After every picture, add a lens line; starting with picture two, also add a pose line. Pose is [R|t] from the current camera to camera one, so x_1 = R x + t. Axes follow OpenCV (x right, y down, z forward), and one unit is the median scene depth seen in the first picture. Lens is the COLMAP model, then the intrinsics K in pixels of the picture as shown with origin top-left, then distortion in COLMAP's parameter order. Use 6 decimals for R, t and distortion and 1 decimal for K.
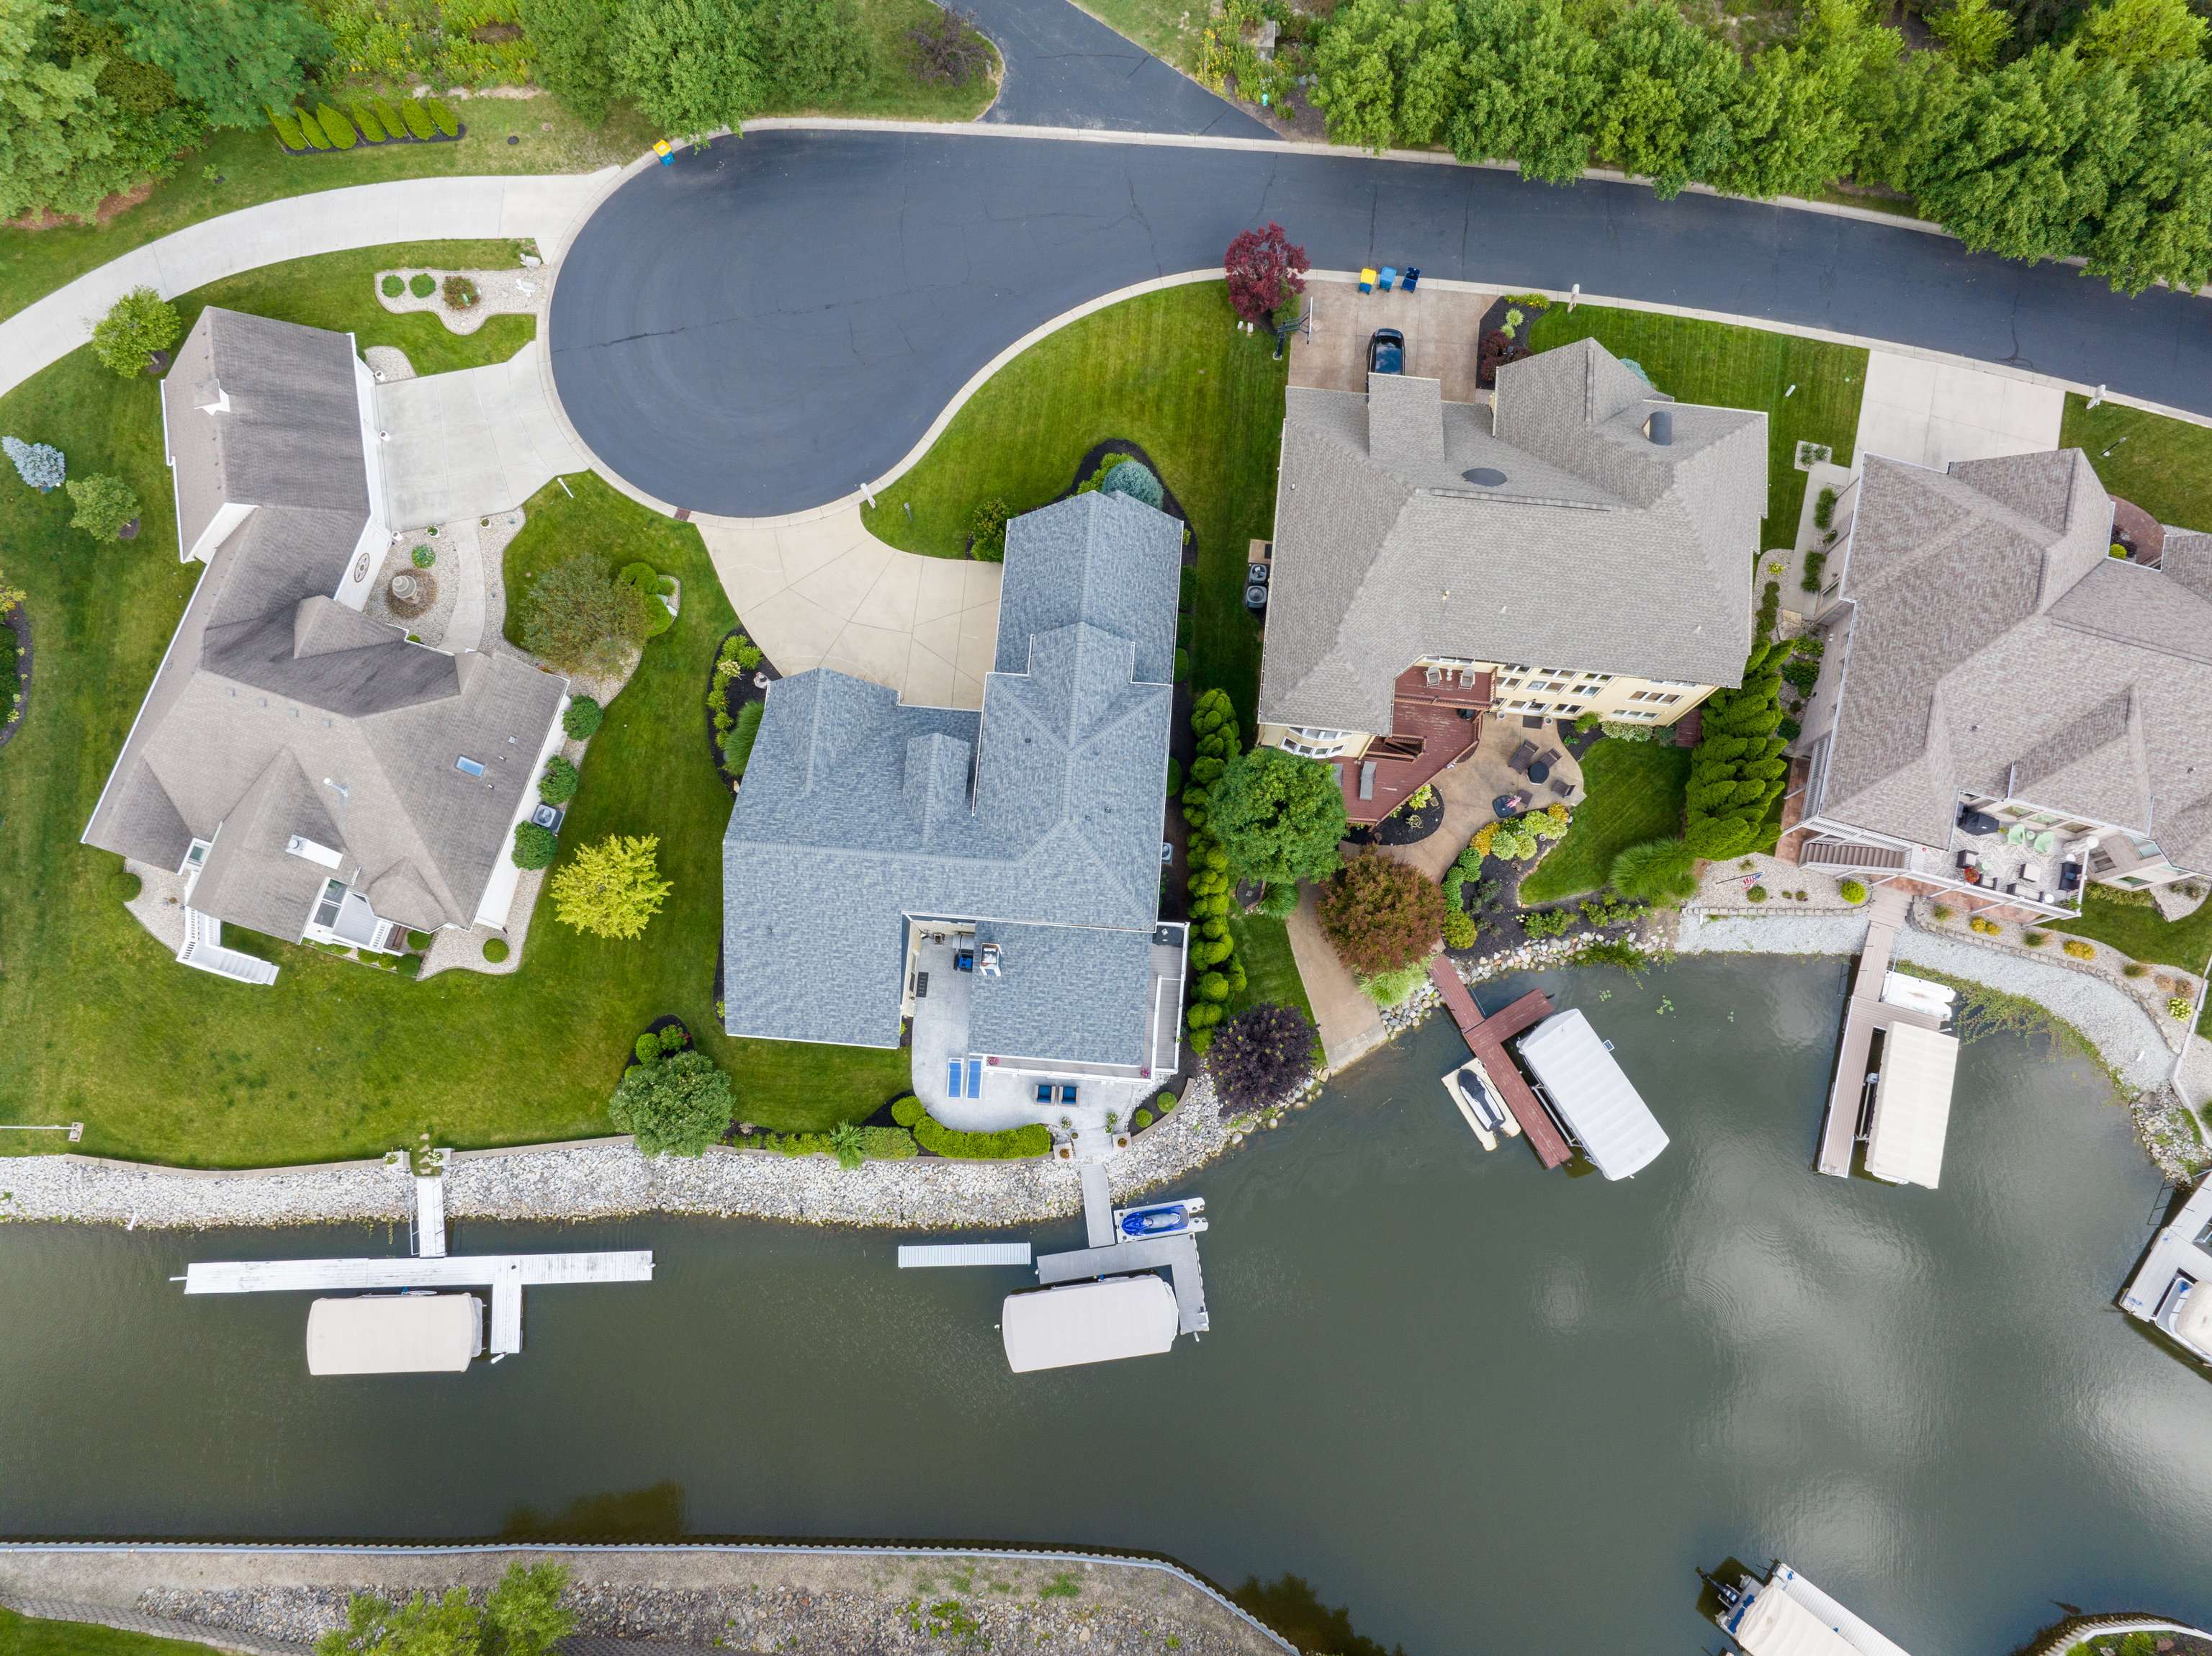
lens RADIAL K [[1555.4, 0, 1112.3], [0, 1555.4, 822.7], [0, 0, 1]] dist [-0.041686, 0.008022]
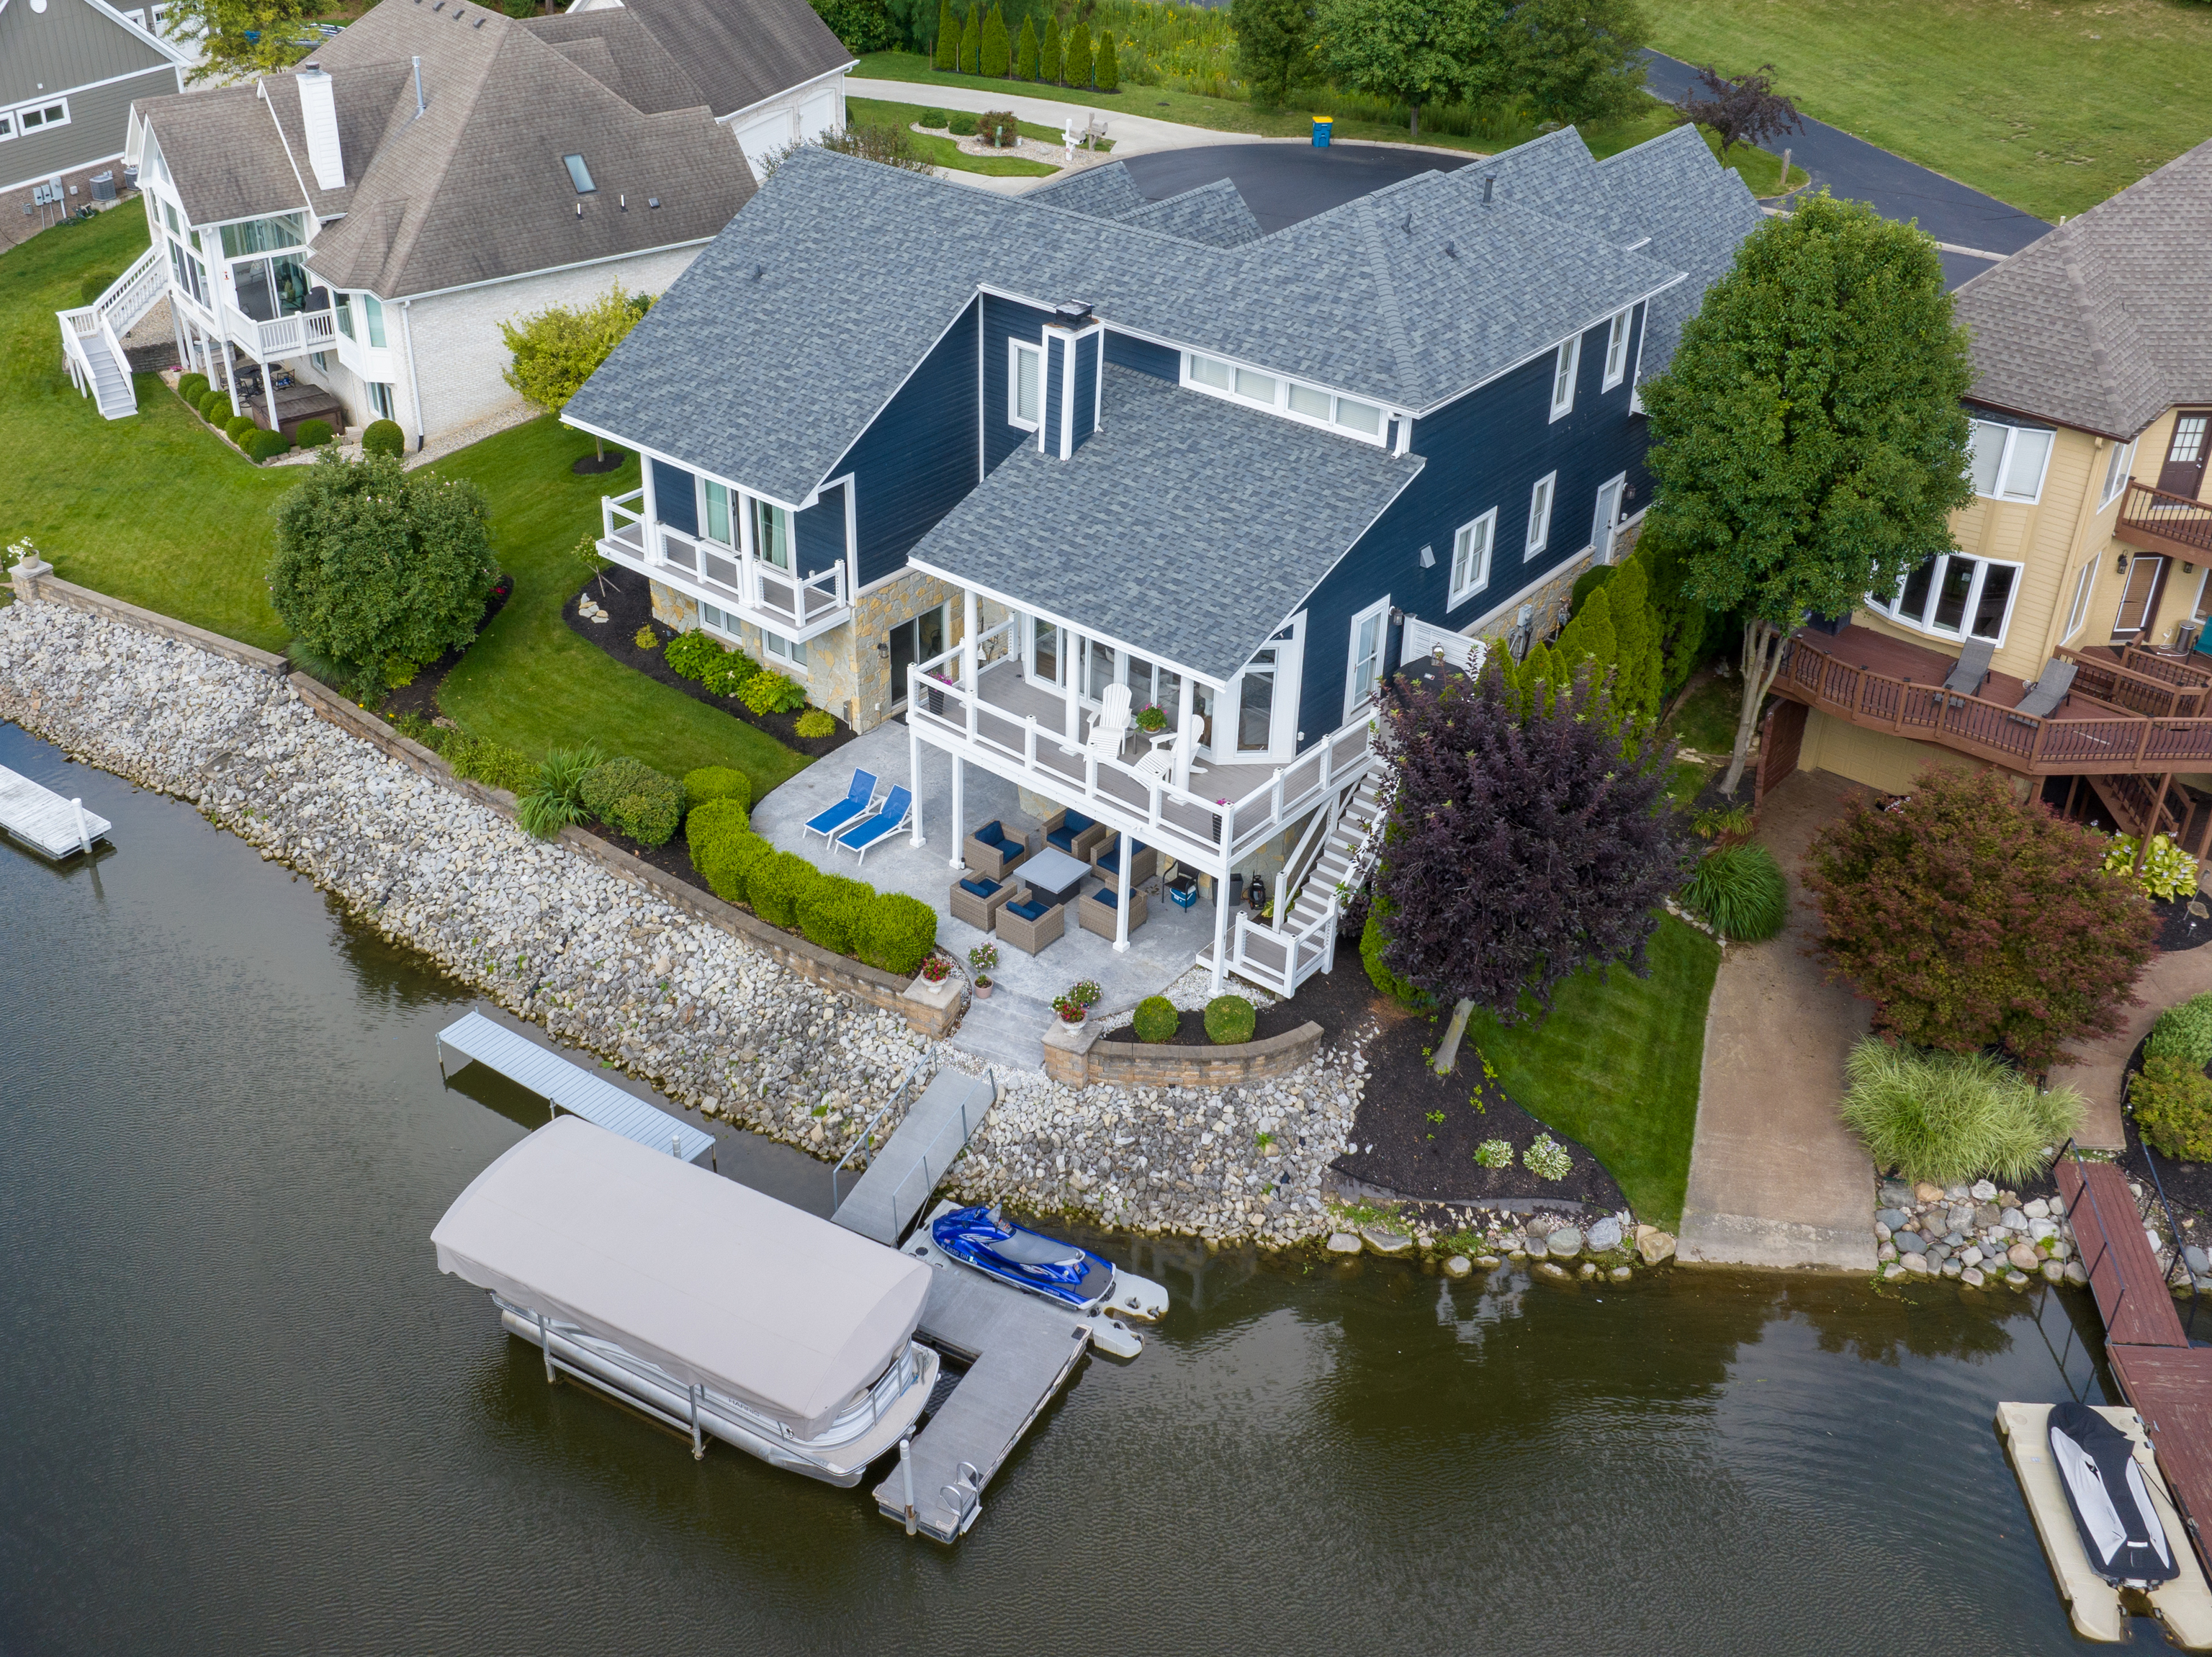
lens RADIAL K [[2116.9, 0, 1028.2], [0, 2116.9, 696.0], [0, 0, 1]] dist [-0.001374, -0.091710]
pose [[0.802104, 0.298513, -0.517223, 0.233212], [-0.586052, 0.559925, -0.585685, 0.455786], [0.114771, 0.772900, 0.624062, 0.599103]]
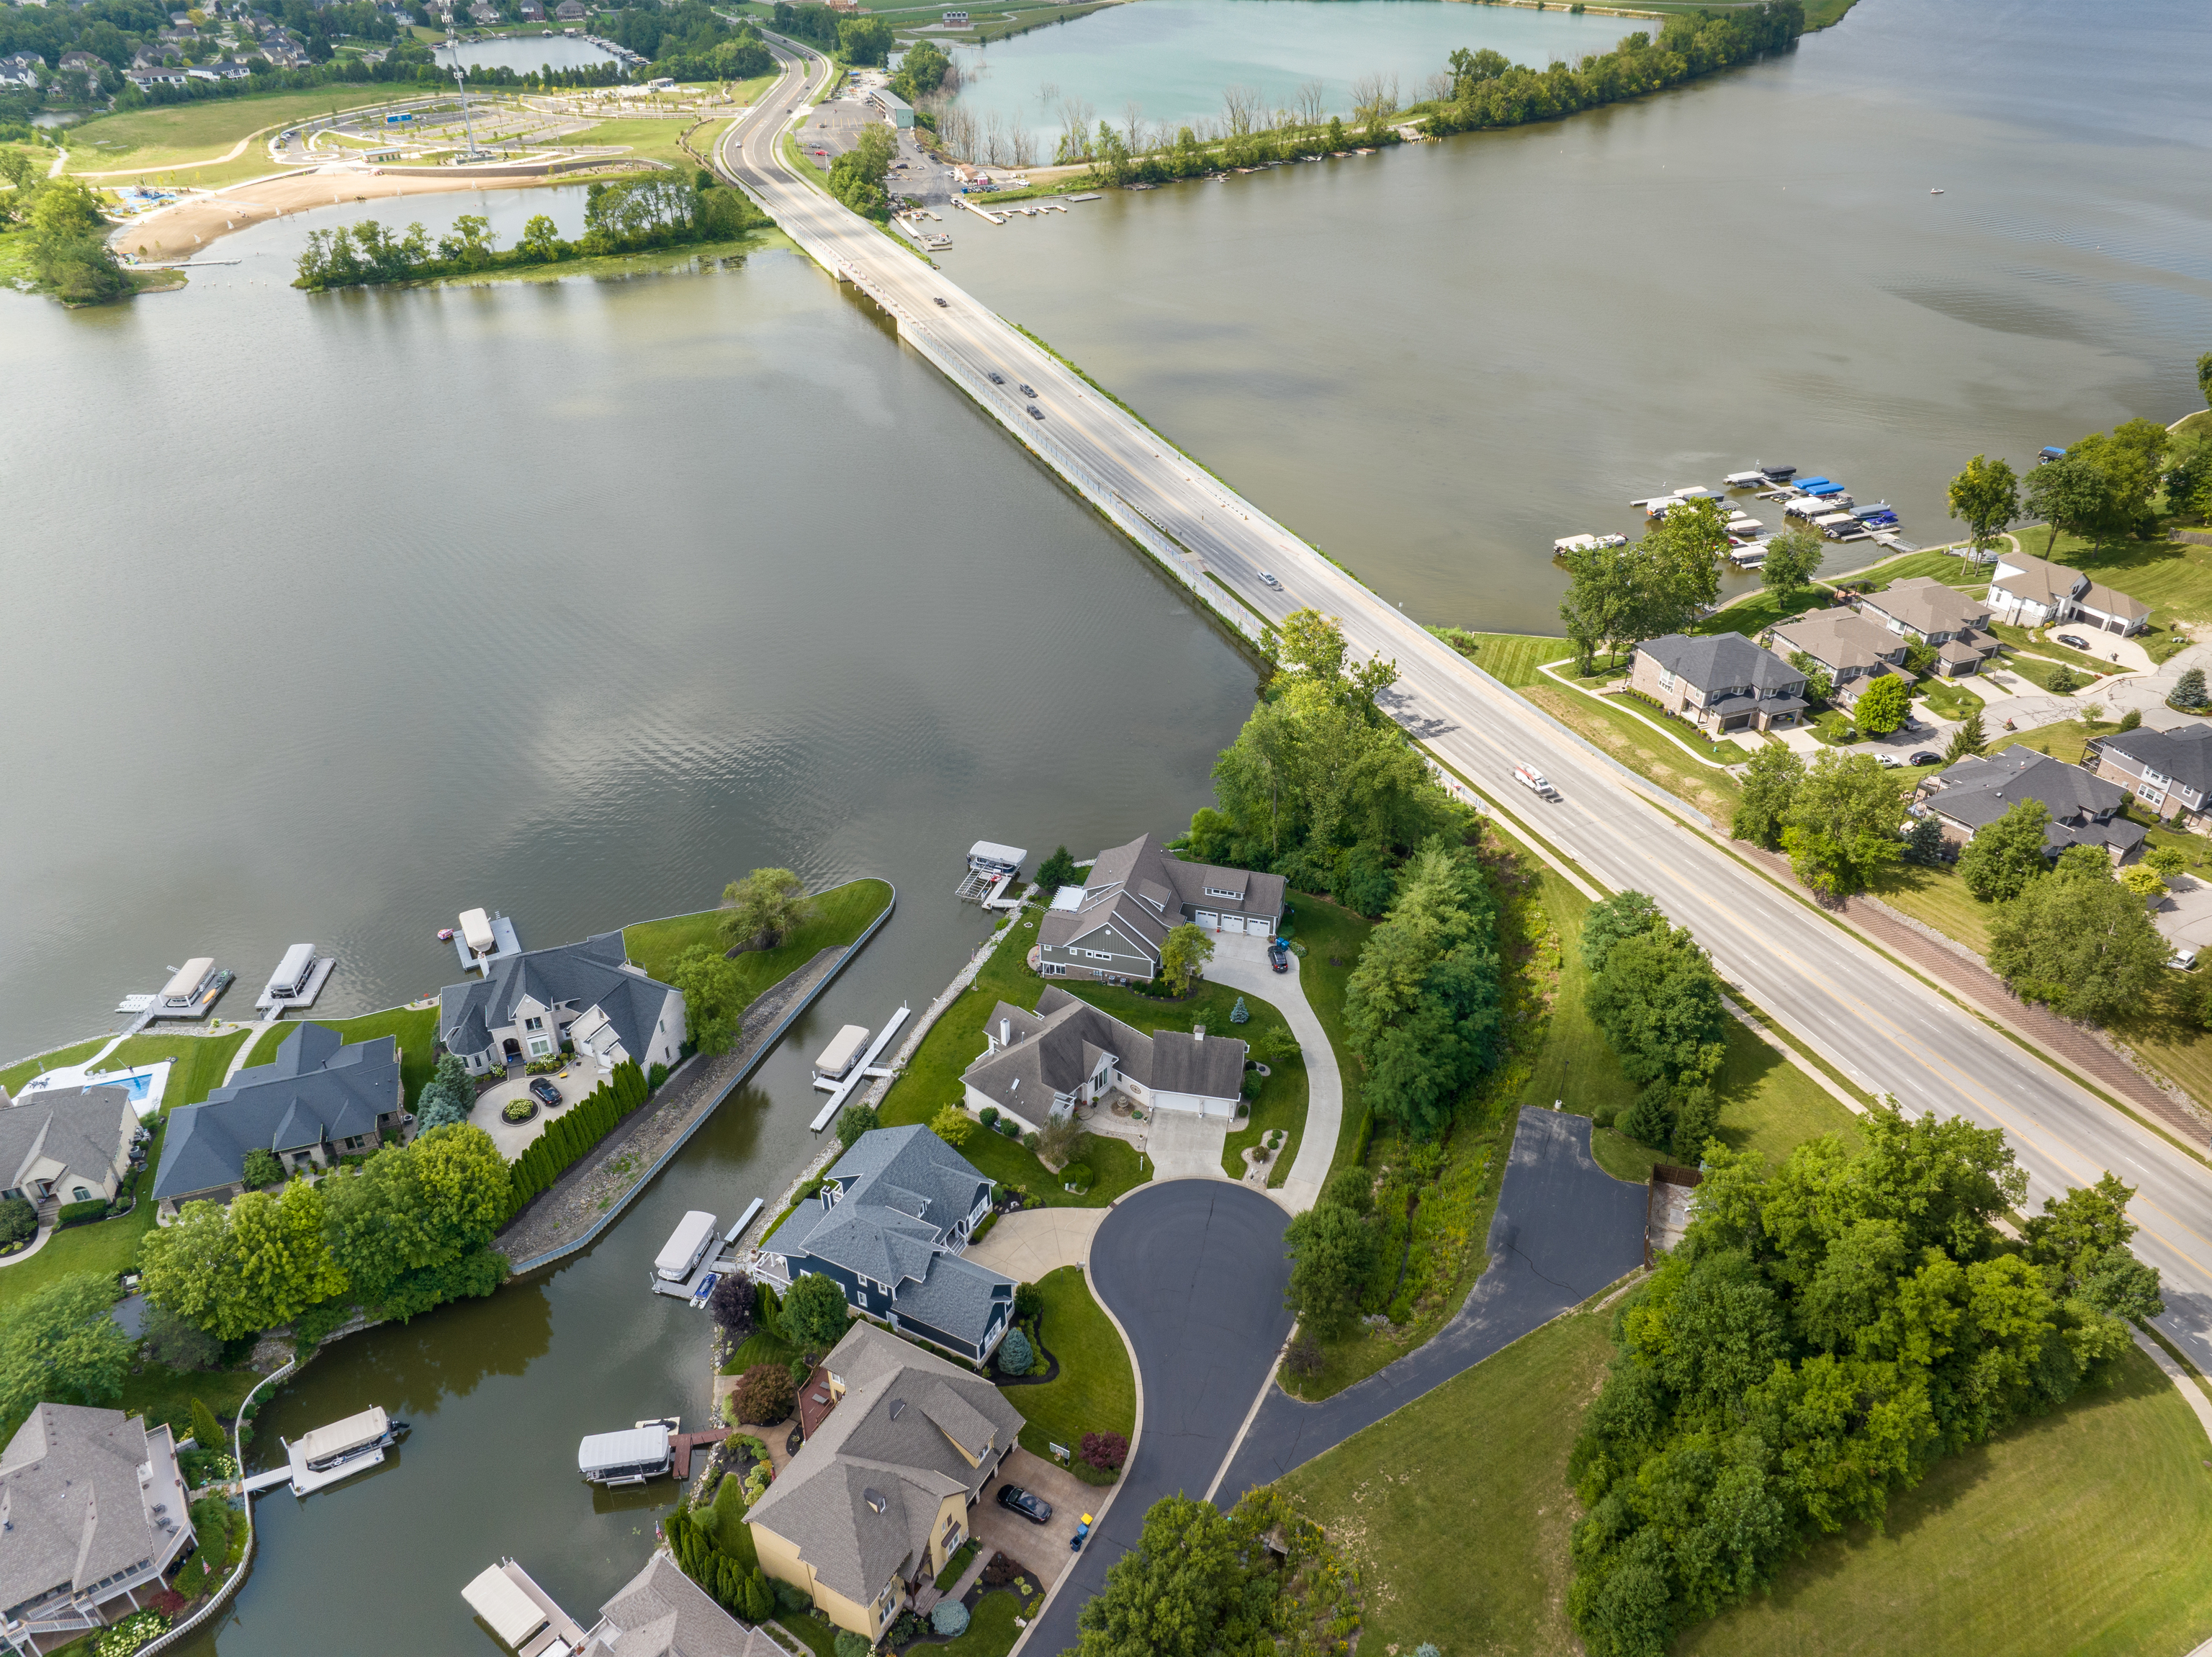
lens RADIAL K [[1555.5, 0, 1112.3], [0, 1555.5, 823.2], [0, 0, 1]] dist [-0.041686, 0.008022]
pose [[-0.390055, 0.506232, -0.769147, 1.109292], [-0.898977, -0.028619, 0.437059, -1.142113], [0.199241, 0.861923, 0.466254, -0.426053]]
